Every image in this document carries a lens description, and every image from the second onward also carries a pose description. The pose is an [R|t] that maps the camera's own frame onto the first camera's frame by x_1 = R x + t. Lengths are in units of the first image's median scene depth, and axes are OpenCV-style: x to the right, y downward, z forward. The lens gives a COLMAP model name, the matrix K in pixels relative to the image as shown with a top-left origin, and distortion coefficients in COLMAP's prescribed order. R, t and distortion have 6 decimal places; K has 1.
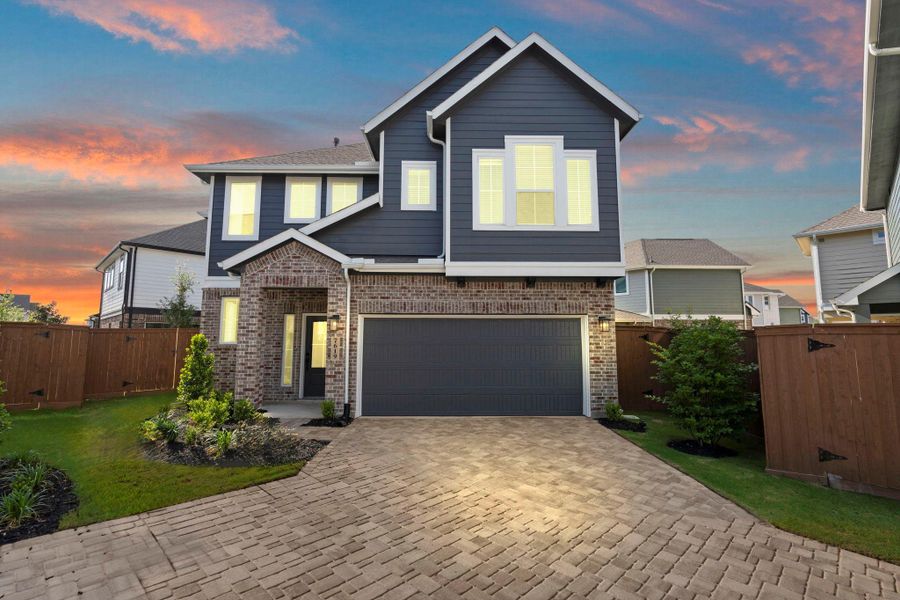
lens RADIAL K [[443.8, 0, 447.2], [0, 443.8, 284.0], [0, 0, 1]] dist [0.000761, 0.000655]
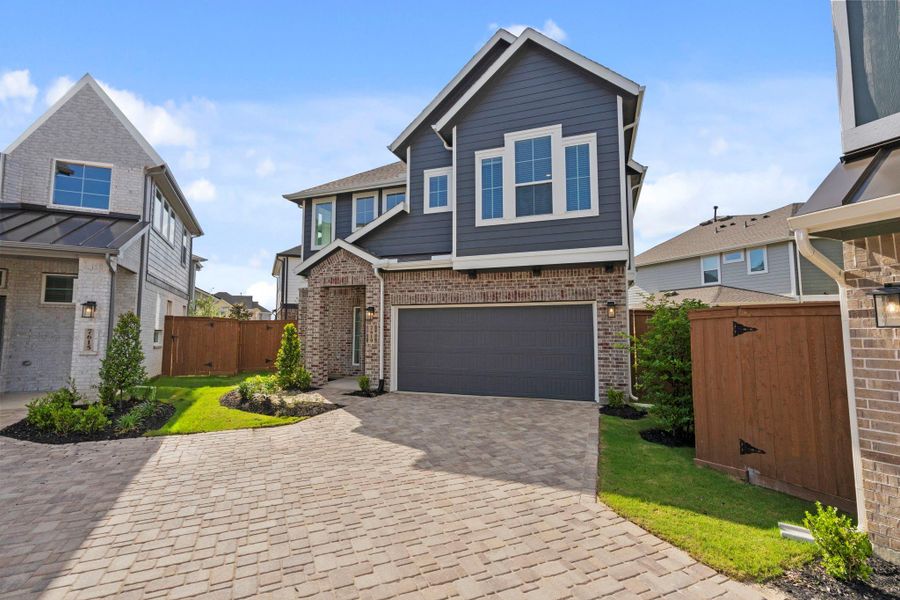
lens RADIAL K [[455.0, 0, 449.0], [0, 455.0, 282.2], [0, 0, 1]] dist [0.002703, 0.000349]
pose [[0.919394, -0.044796, -0.390778, 0.422300], [0.053704, 0.998486, 0.011892, -0.001307], [0.389654, -0.031920, 0.920408, -0.062676]]
